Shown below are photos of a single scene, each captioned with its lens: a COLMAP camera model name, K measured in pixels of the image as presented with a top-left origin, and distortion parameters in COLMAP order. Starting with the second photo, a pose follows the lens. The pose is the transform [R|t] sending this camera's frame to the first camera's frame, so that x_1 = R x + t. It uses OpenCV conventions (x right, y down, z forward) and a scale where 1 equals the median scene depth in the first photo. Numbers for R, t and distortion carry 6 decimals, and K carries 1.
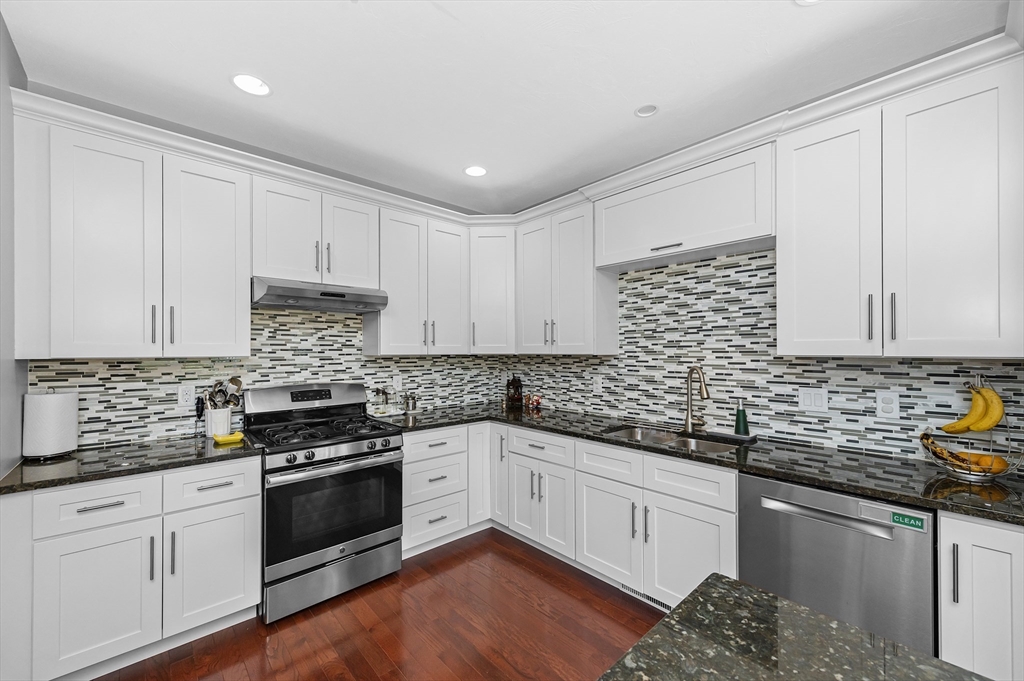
lens RADIAL K [[406.5, 0, 512.4], [0, 406.5, 347.9], [0, 0, 1]] dist [0.000915, -0.000026]
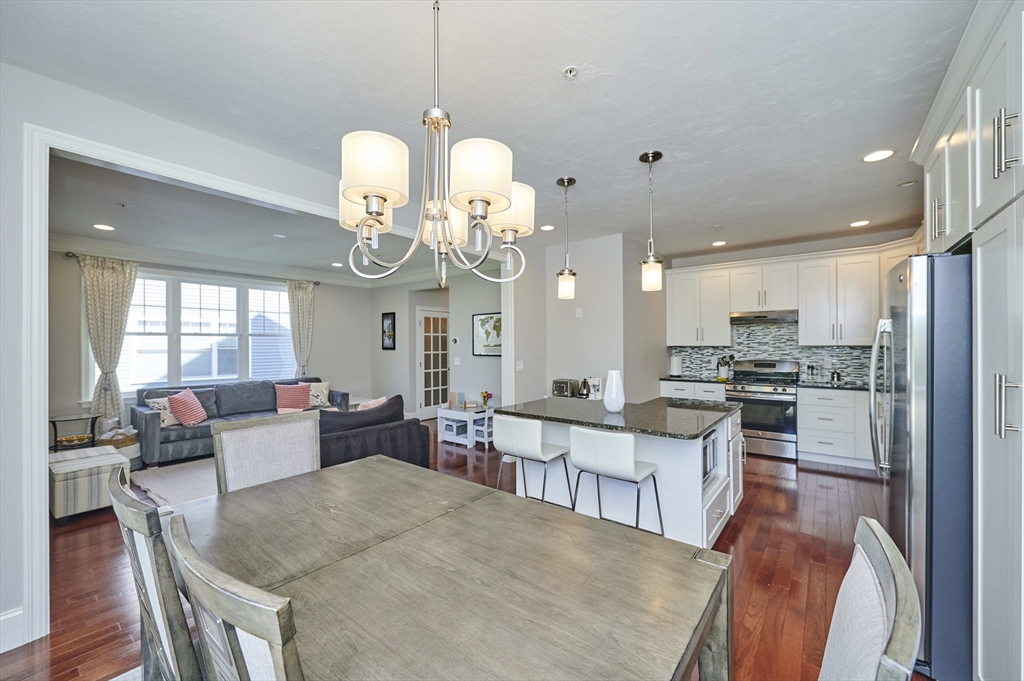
lens RADIAL K [[406.5, 0, 512.1], [0, 406.5, 343.5], [0, 0, 1]] dist [0.000915, -0.000026]
pose [[0.164507, 0.000436, -0.986376, 1.400955], [0.010274, 0.999945, 0.002156, -0.009480], [0.986322, -0.010489, 0.164494, -0.615119]]
